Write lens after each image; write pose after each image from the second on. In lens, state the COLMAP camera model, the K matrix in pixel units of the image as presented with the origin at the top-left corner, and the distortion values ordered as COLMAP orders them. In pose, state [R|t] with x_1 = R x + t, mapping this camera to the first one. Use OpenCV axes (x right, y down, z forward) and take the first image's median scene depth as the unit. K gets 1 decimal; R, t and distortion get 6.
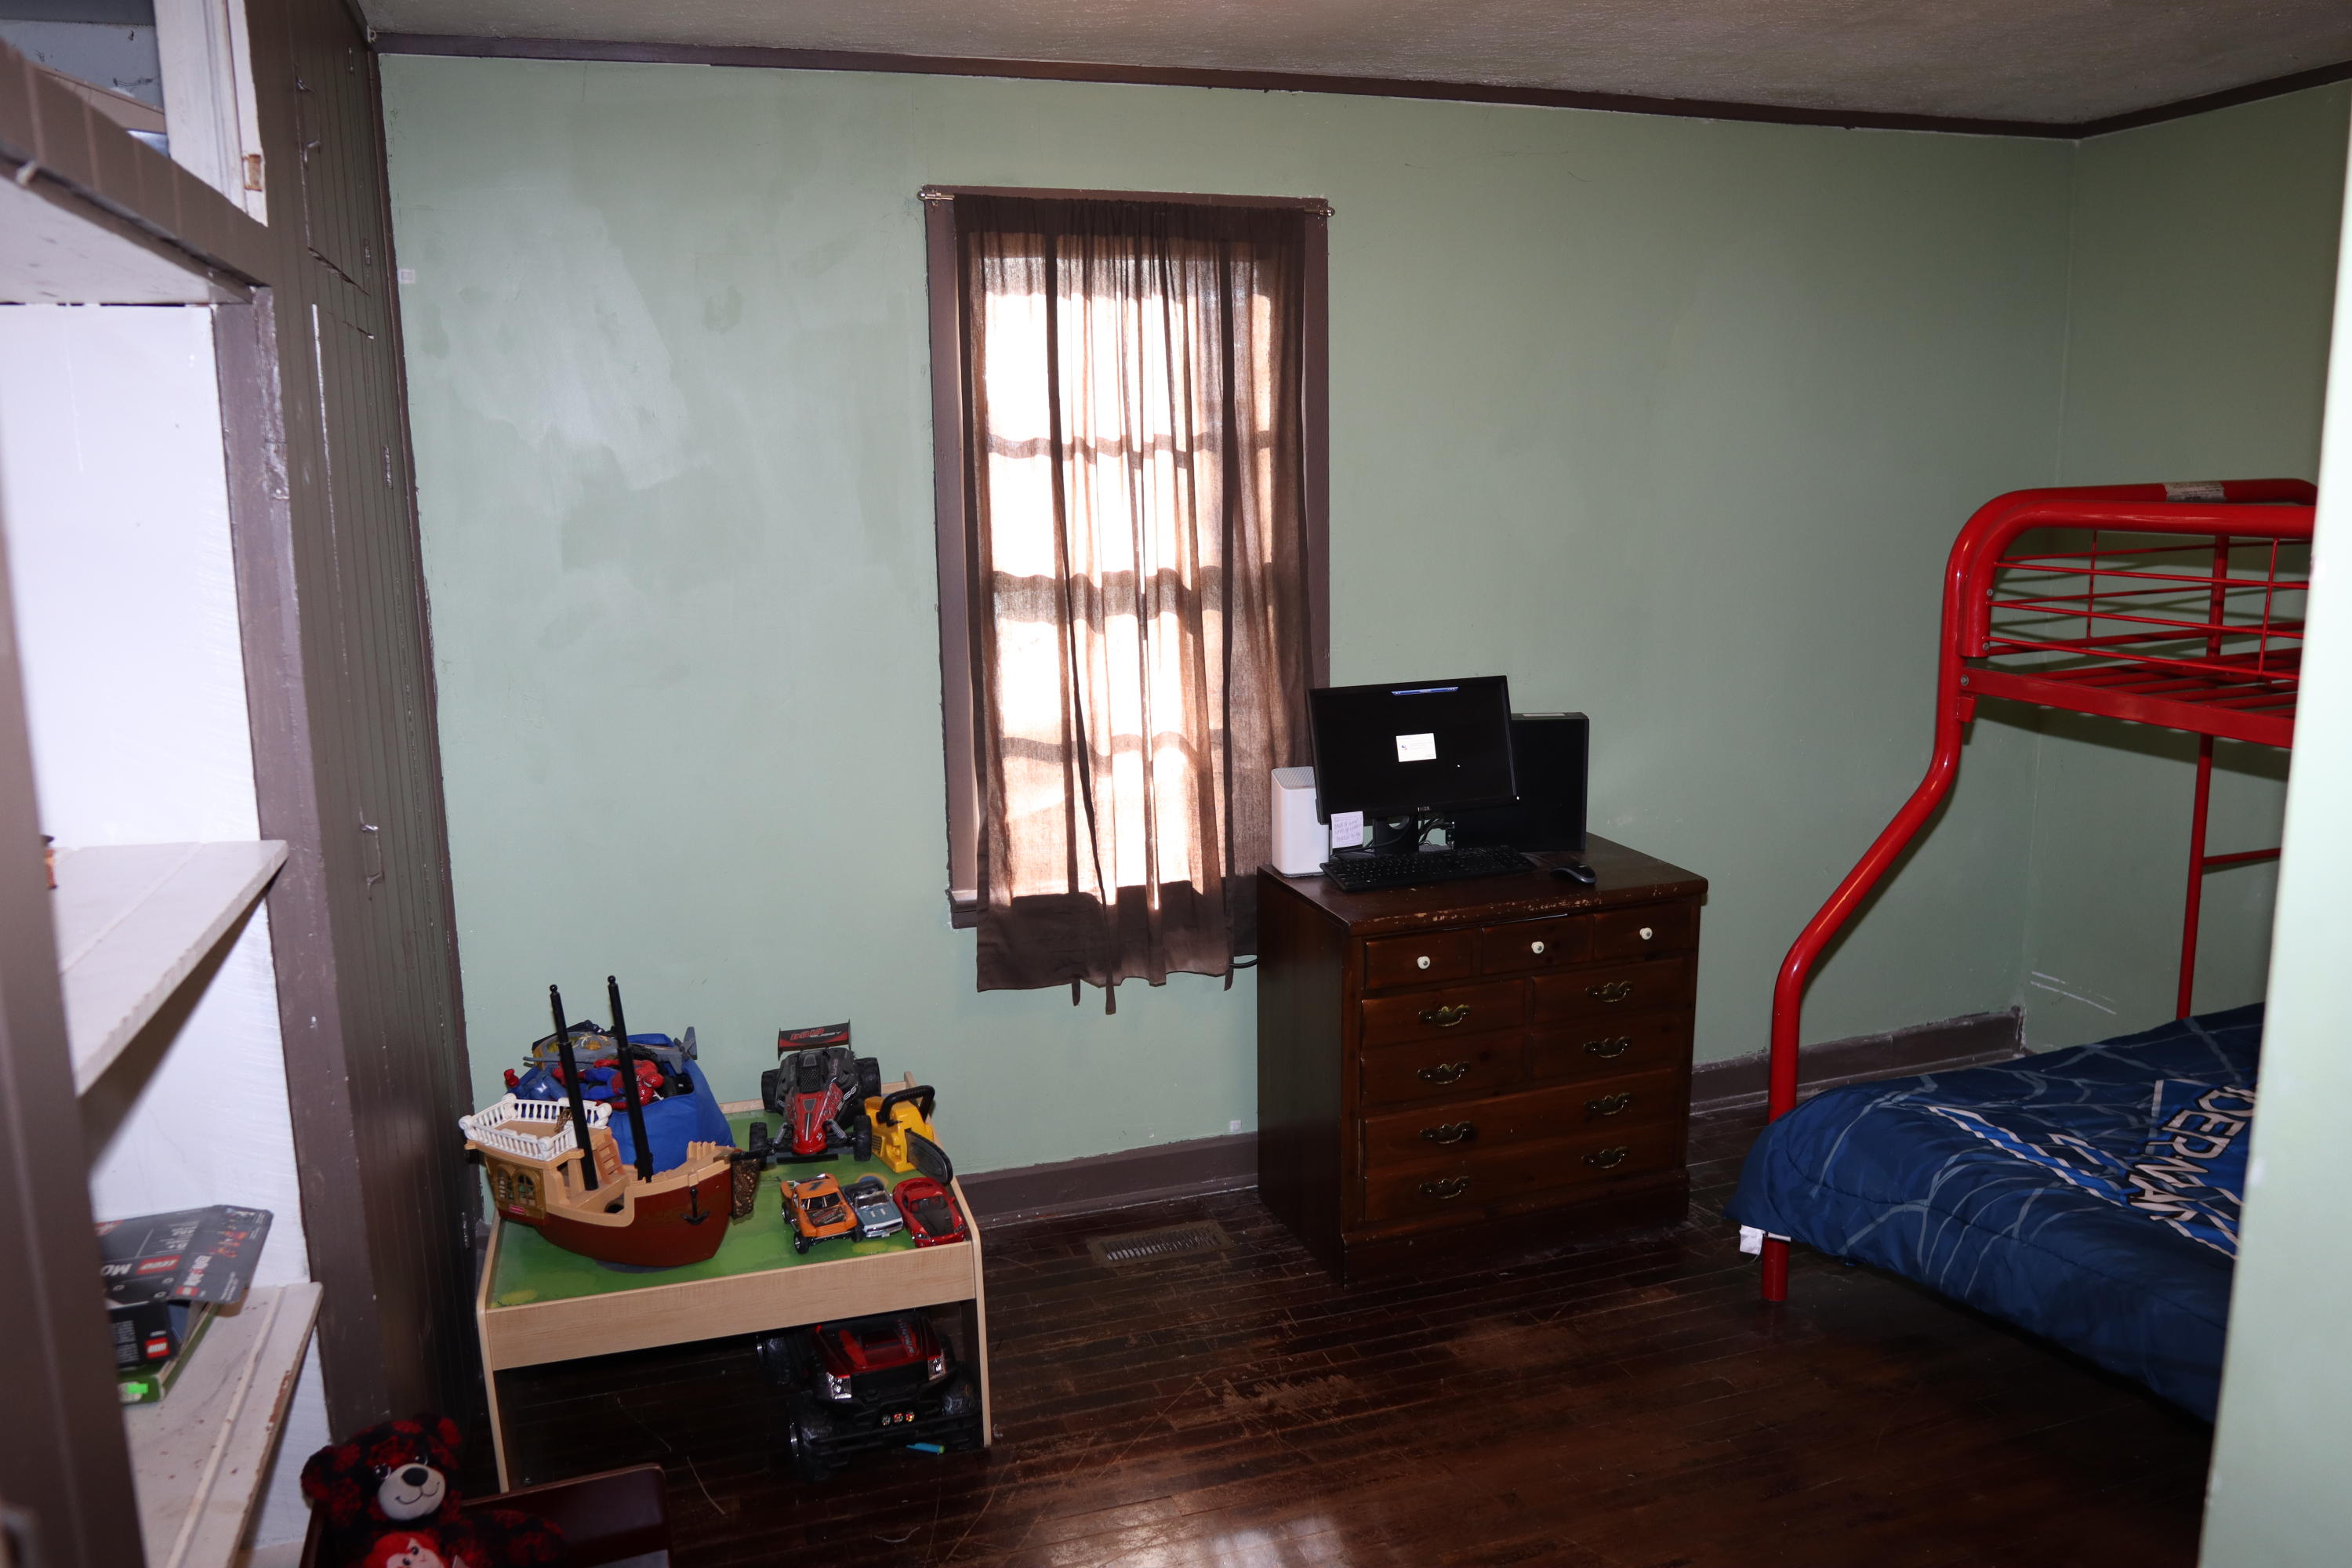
lens RADIAL K [[1719.7, 0, 1176.0], [0, 1719.7, 784.0], [0, 0, 1]] dist [-0.080520, 0.000763]
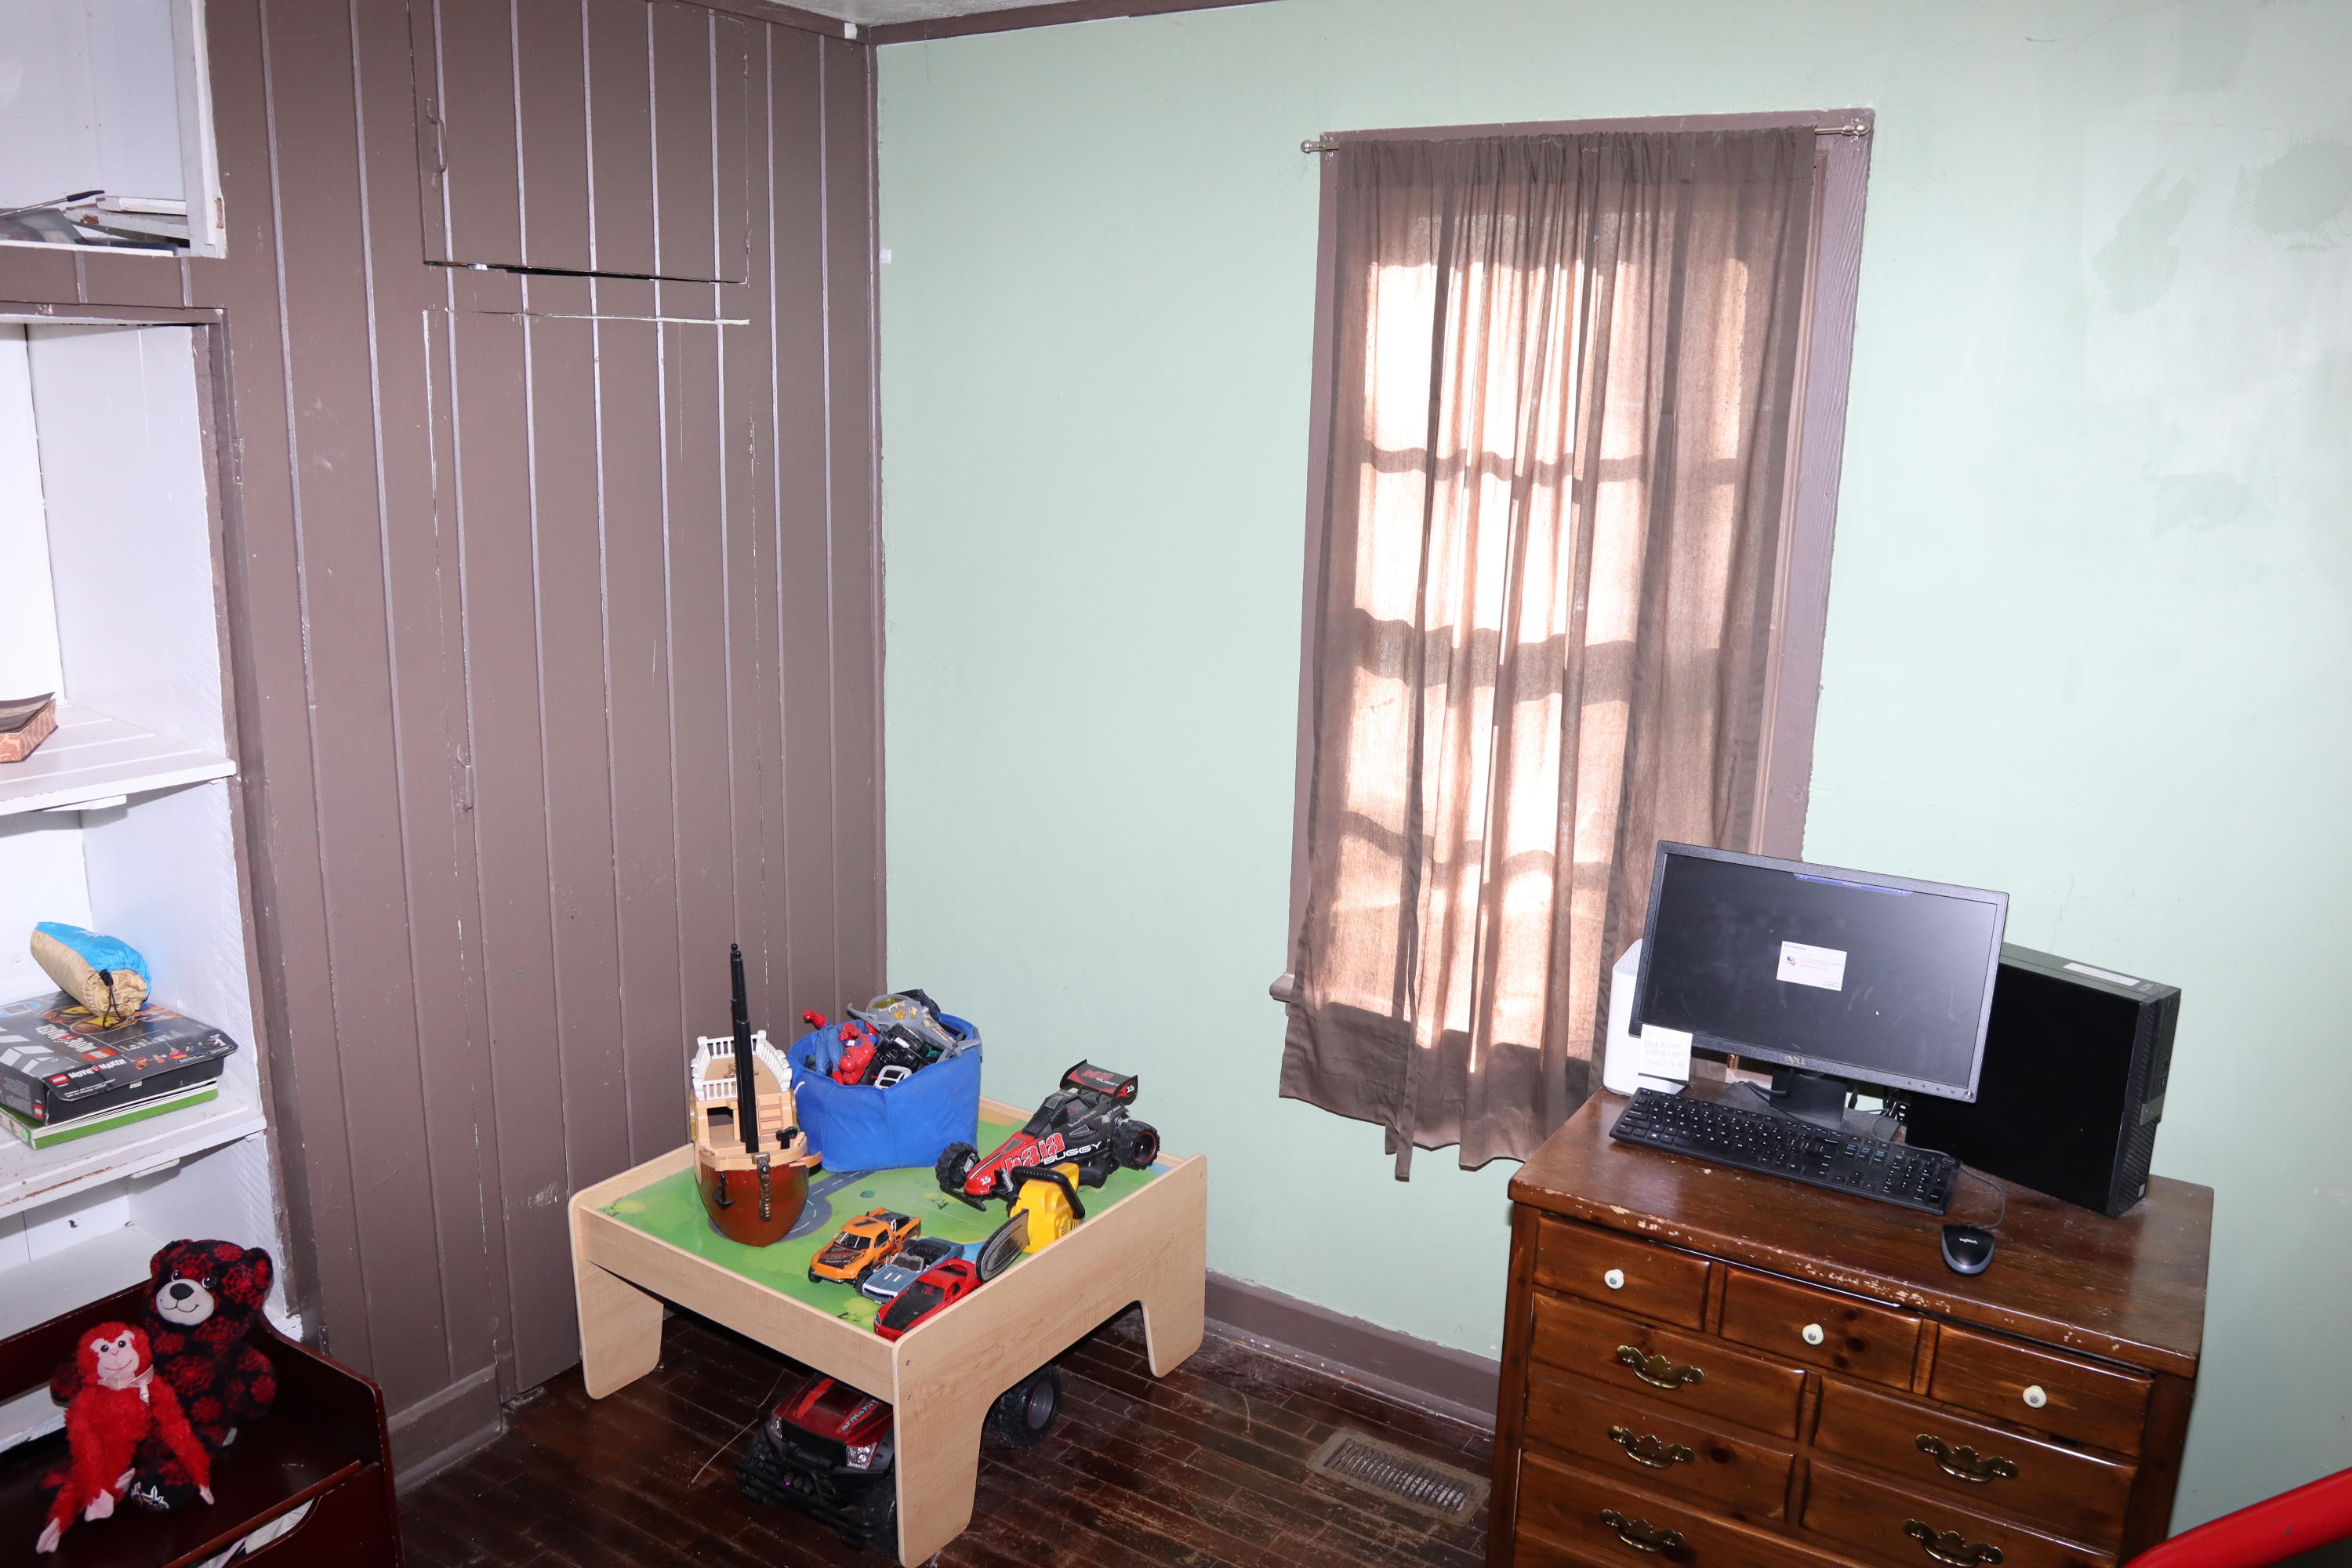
lens RADIAL K [[1719.7, 0, 1176.0], [0, 1719.7, 784.0], [0, 0, 1]] dist [-0.080520, 0.000763]
pose [[0.629780, 0.208660, -0.748223, 0.459082], [-0.179522, 0.976265, 0.121151, -0.124181], [0.755744, 0.058024, 0.652292, 0.402944]]
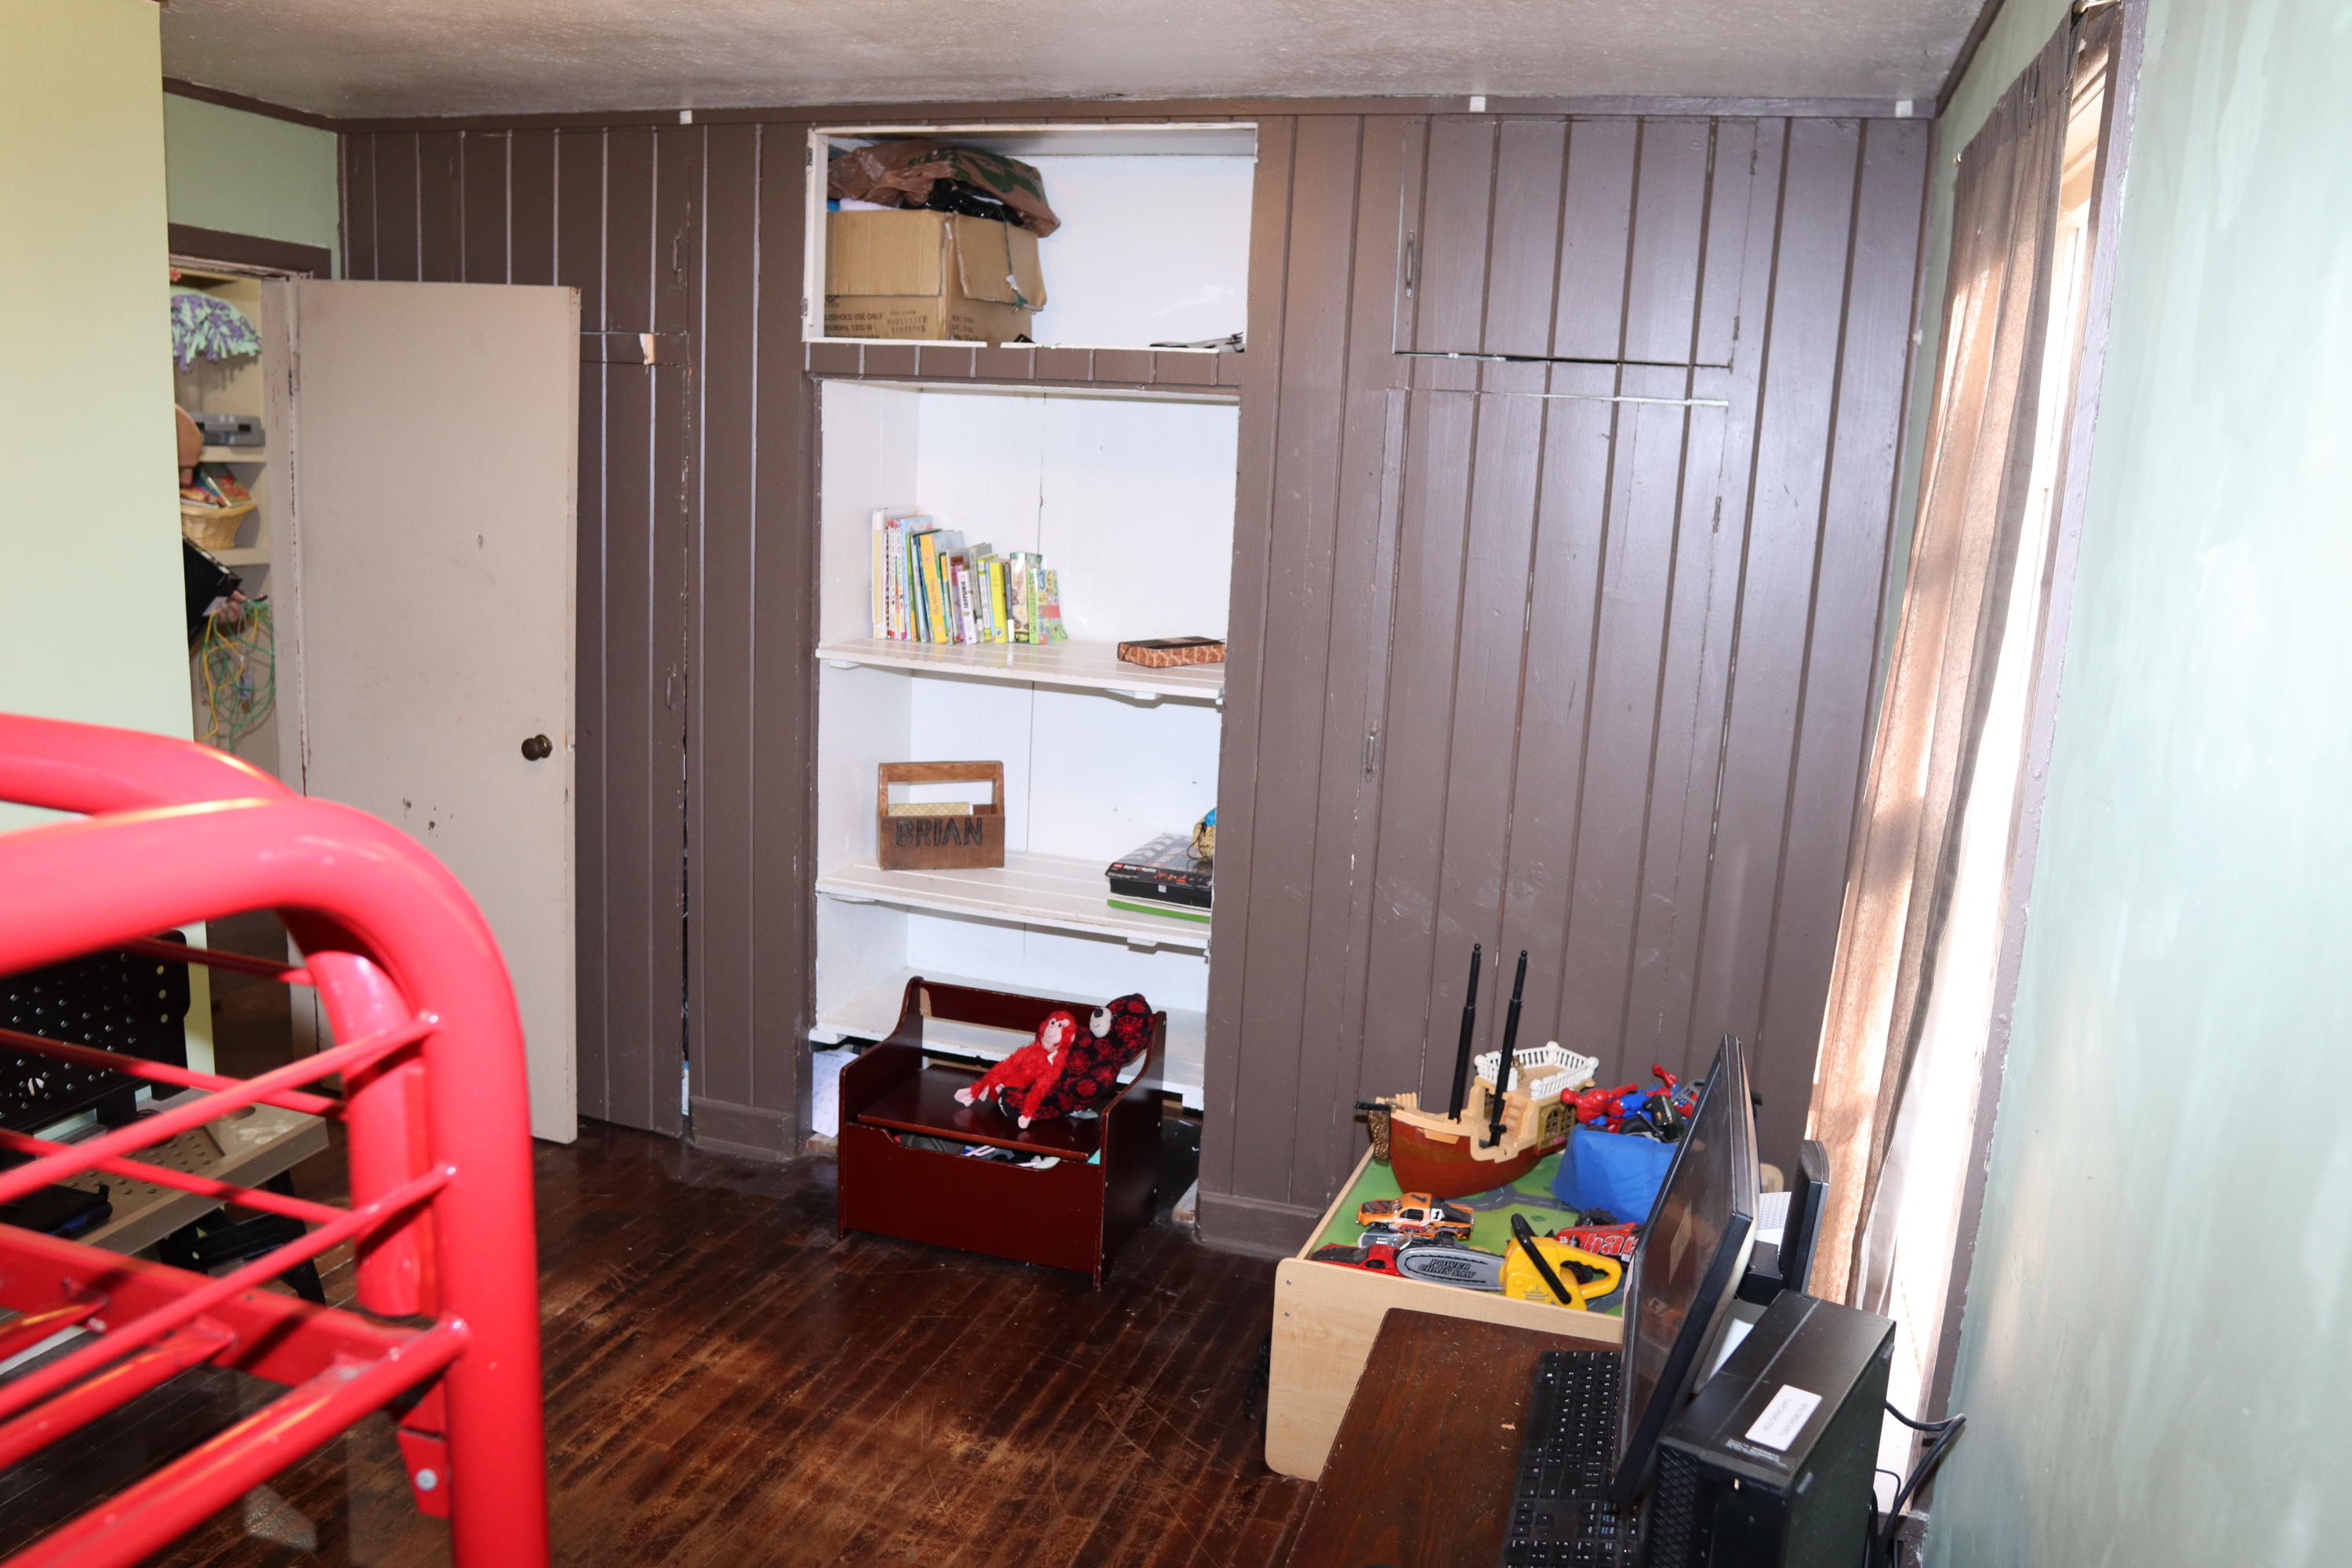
lens RADIAL K [[1719.7, 0, 1176.0], [0, 1719.7, 784.0], [0, 0, 1]] dist [-0.080520, 0.000763]
pose [[-0.582986, 0.136441, -0.800944, 0.557057], [-0.200317, 0.931230, 0.304440, -0.236906], [0.787401, 0.337927, -0.515562, 1.069945]]
